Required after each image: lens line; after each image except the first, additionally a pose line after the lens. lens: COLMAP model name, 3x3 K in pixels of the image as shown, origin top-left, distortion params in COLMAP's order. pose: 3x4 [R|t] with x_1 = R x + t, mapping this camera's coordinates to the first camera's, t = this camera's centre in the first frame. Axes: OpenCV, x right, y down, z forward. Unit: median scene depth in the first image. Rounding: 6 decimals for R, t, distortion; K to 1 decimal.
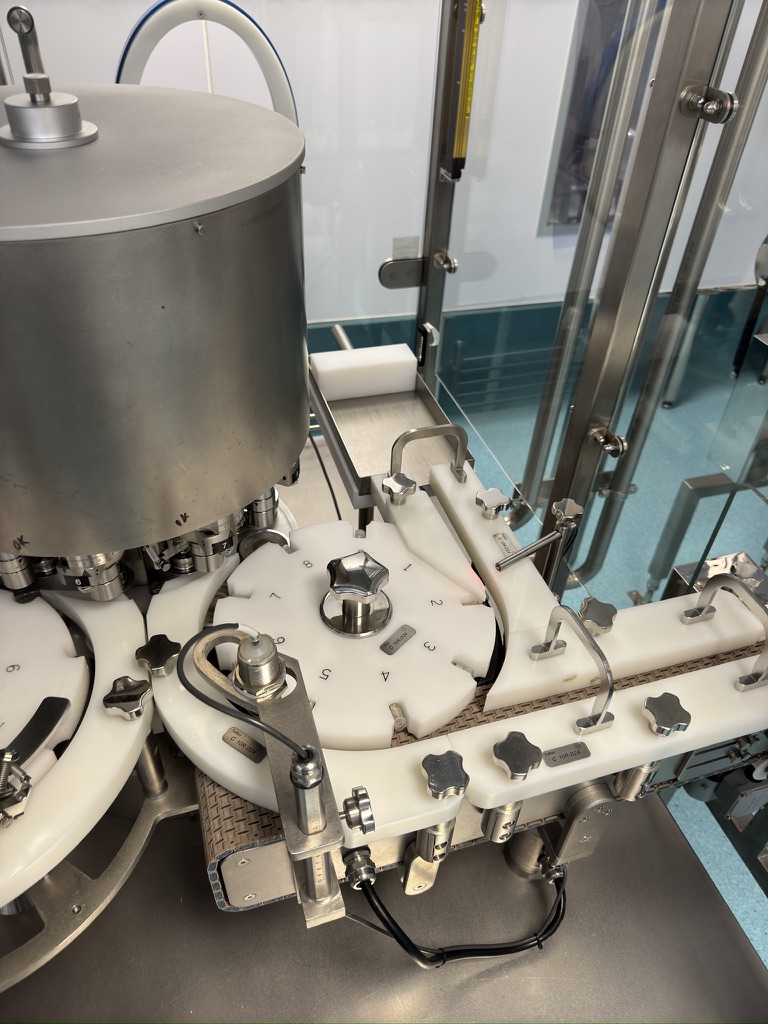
lens RADIAL K [[734.9, 0, 378.8], [0, 734.9, 506.2], [0, 0, 1]] dist [0.021408, -0.024025]
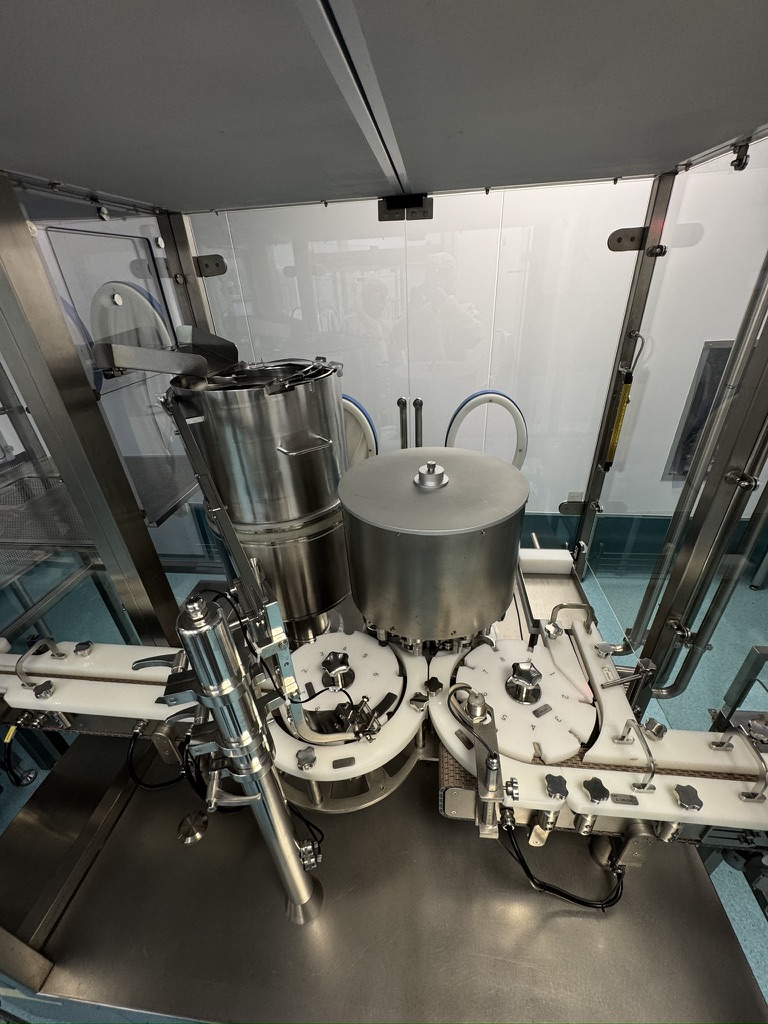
lens RADIAL K [[412.2, 0, 381.5], [0, 412.2, 507.0], [0, 0, 1]] dist [-0.009485, 0.000865]
pose [[0.912158, 0.122277, -0.391173, -0.004797], [-0.191813, 0.970839, -0.143803, -0.125414], [0.362182, 0.206203, 0.909013, -0.347939]]
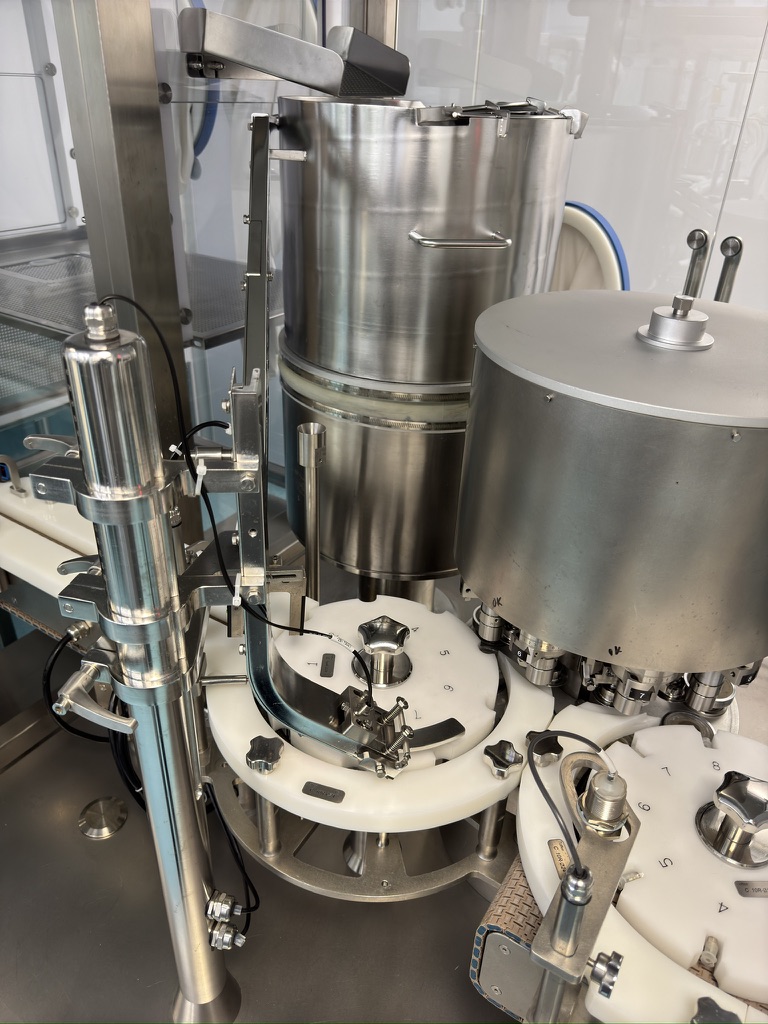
lens RADIAL K [[734.9, 0, 389.2], [0, 734.9, 512.9], [0, 0, 1]] dist [0.021408, -0.024025]
pose [[0.651525, 0.377581, -0.657988, 0.156714], [-0.504905, 0.863163, -0.004627, 0.013409], [0.566204, 0.335236, 0.753014, -0.120977]]
